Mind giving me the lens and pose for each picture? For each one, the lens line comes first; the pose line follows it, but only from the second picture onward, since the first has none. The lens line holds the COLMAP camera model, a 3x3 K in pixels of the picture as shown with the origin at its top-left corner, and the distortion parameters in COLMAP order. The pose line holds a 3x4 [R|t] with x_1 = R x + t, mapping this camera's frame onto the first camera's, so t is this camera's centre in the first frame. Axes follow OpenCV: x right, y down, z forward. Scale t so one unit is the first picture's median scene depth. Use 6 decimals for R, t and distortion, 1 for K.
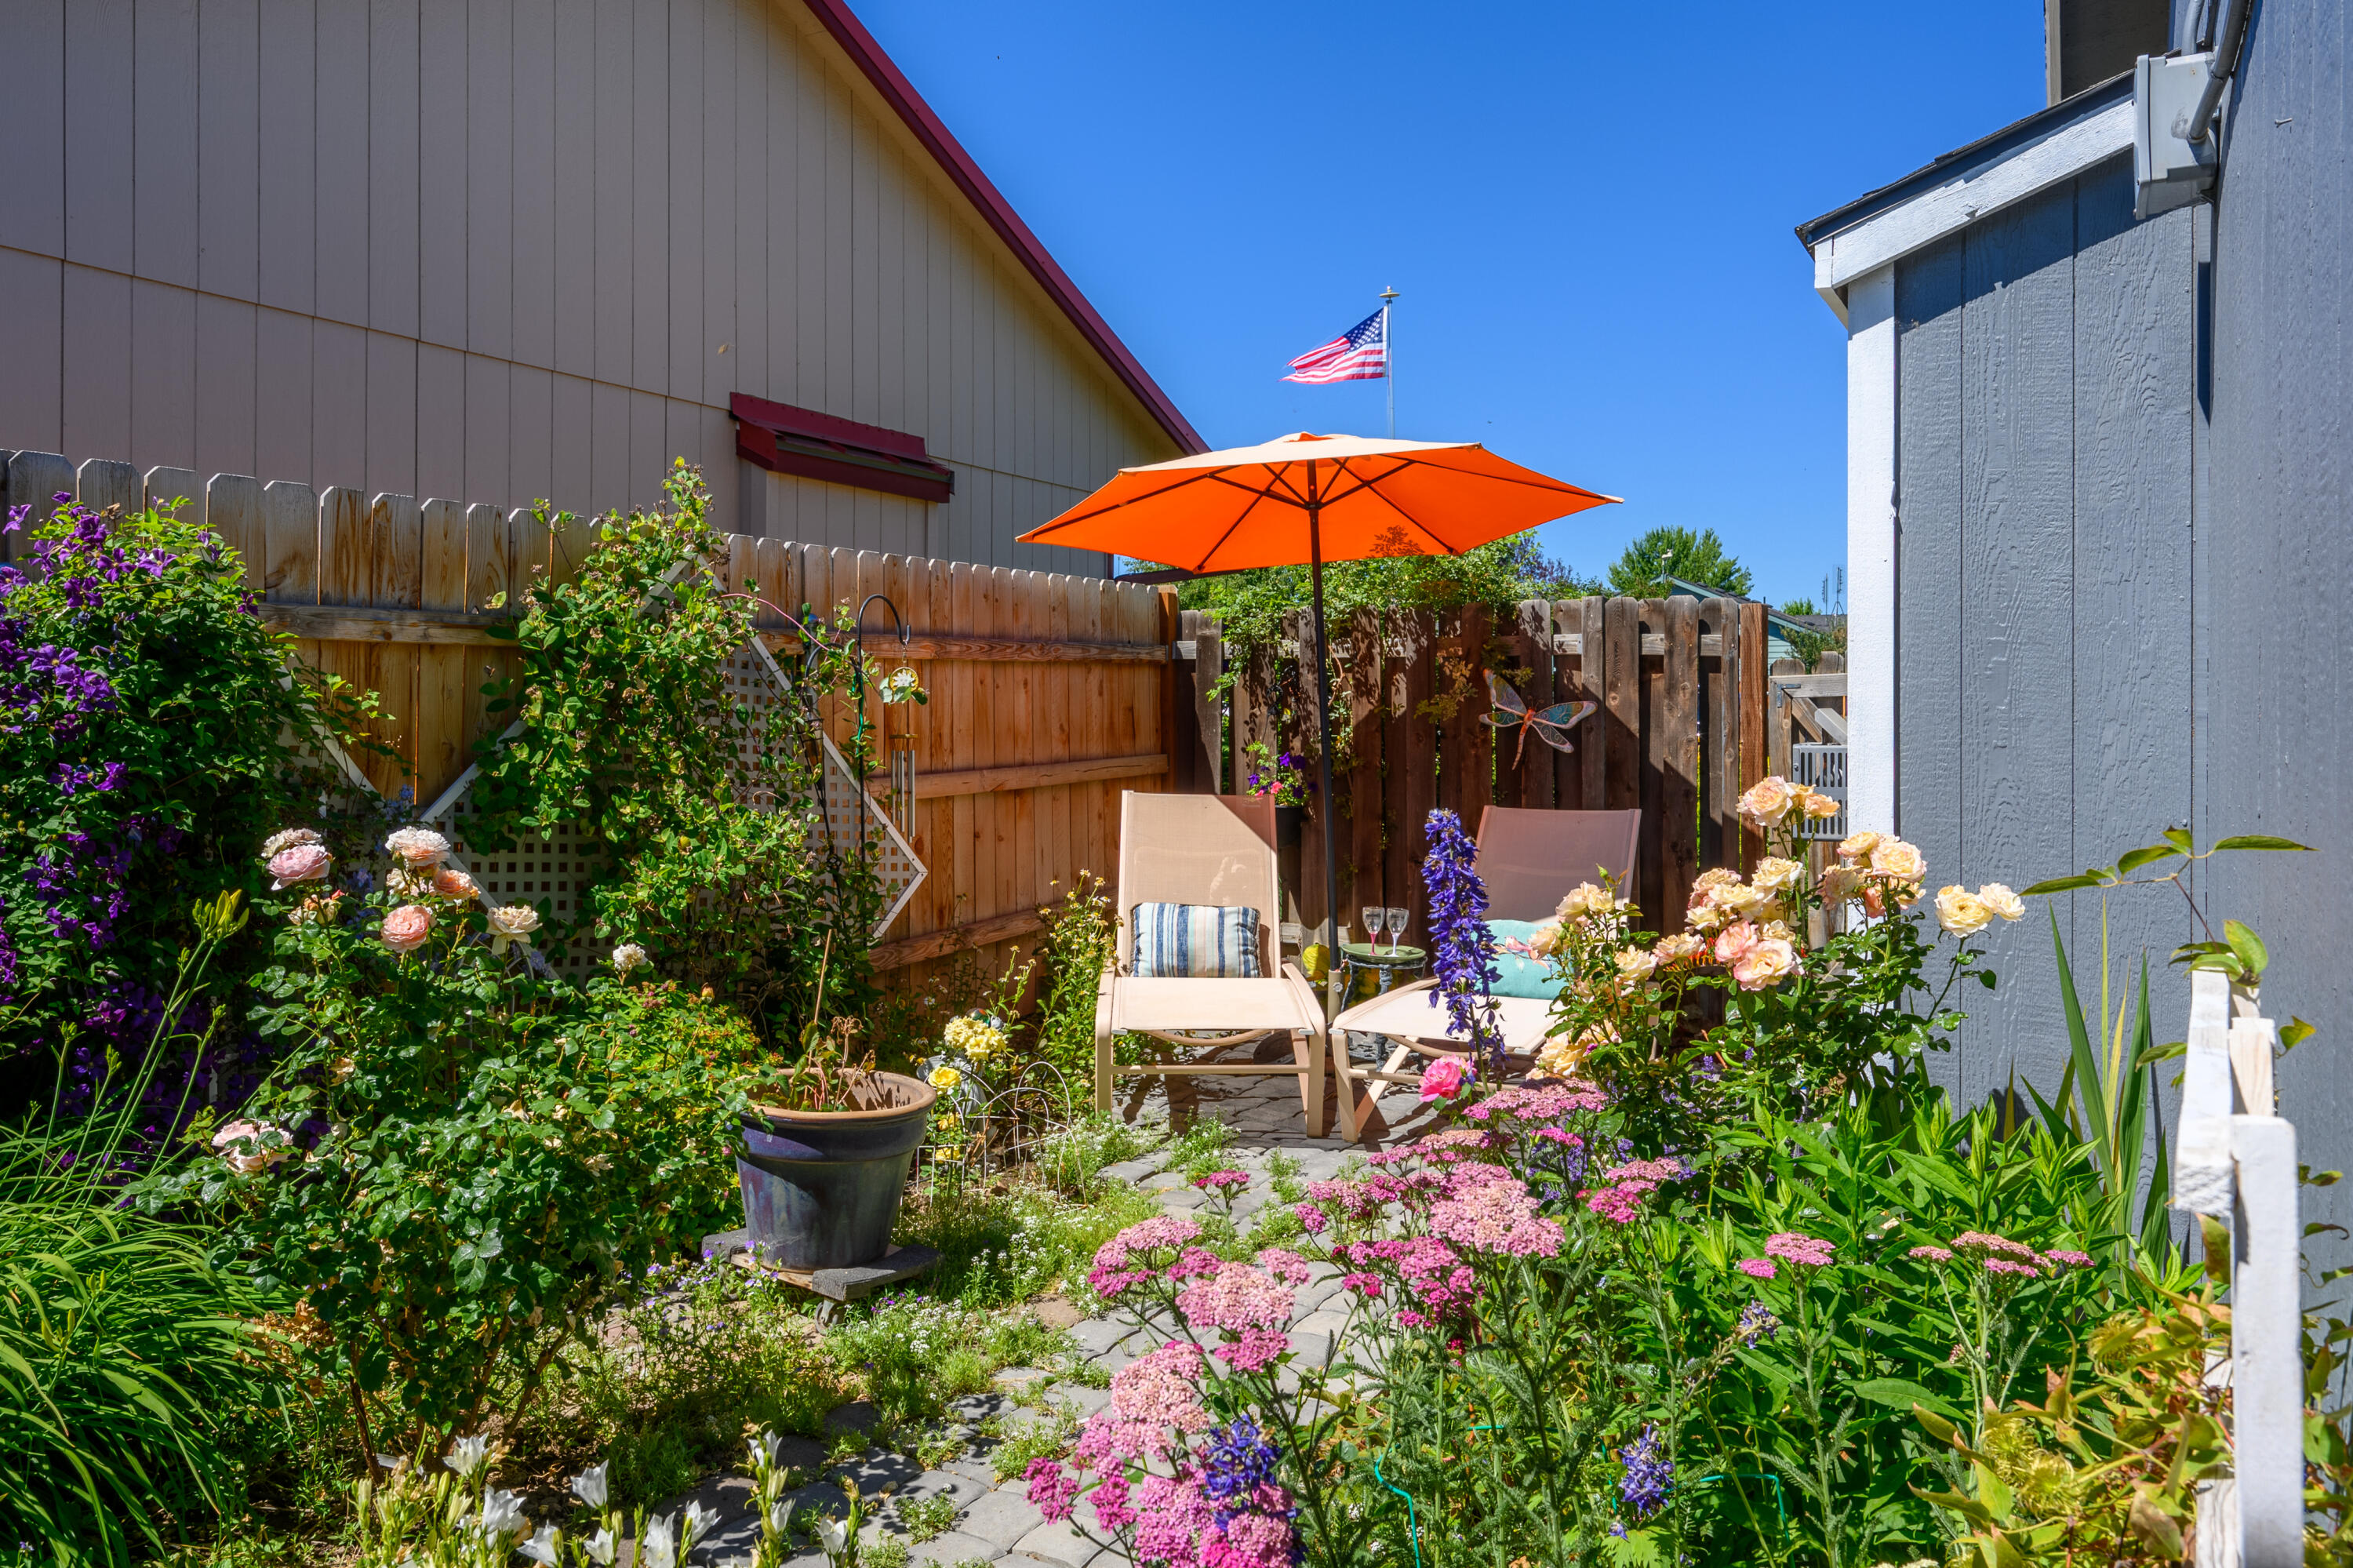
lens RADIAL K [[1617.6, 0, 1175.4], [0, 1617.6, 708.1], [0, 0, 1]] dist [-0.004045, -0.004611]
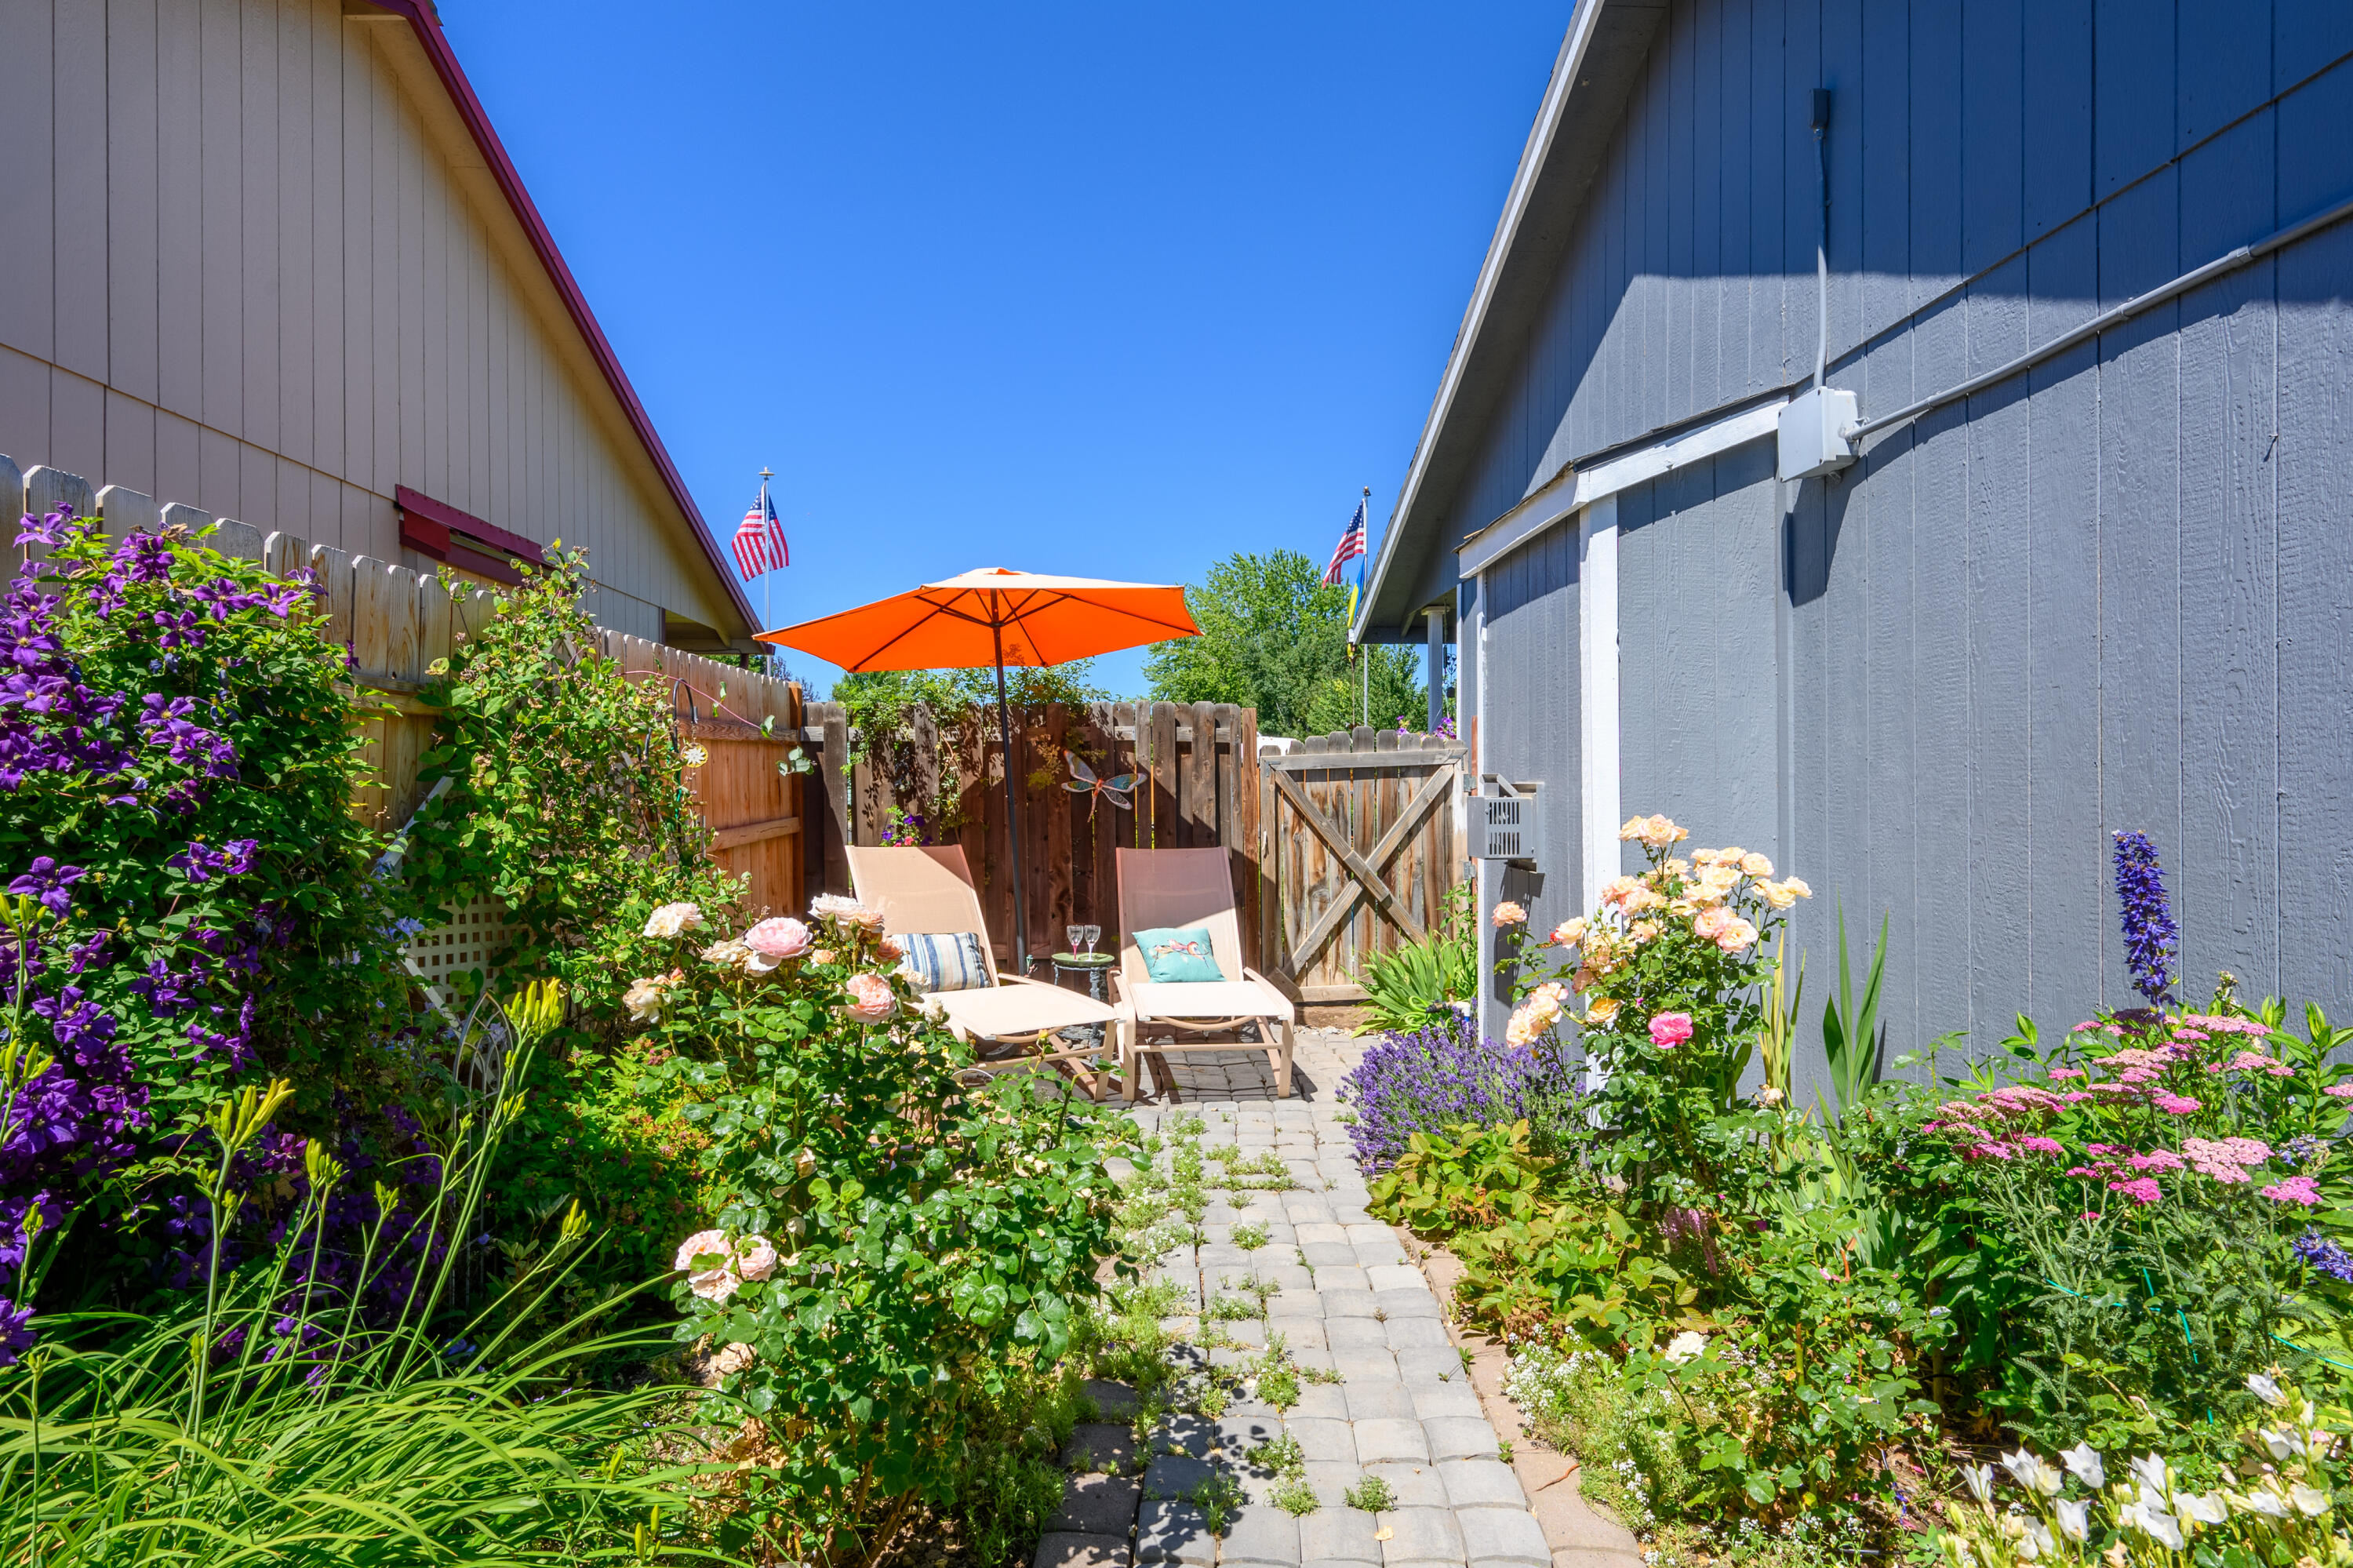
lens RADIAL K [[1133.4, 0, 1176.5], [0, 1133.4, 784.0], [0, 0, 1]] dist [-0.008436, -0.000327]
pose [[0.869206, -0.005726, 0.494417, -0.215654], [0.005377, 0.999983, 0.002129, 0.003195], [-0.494421, 0.000808, 0.869222, 0.111942]]
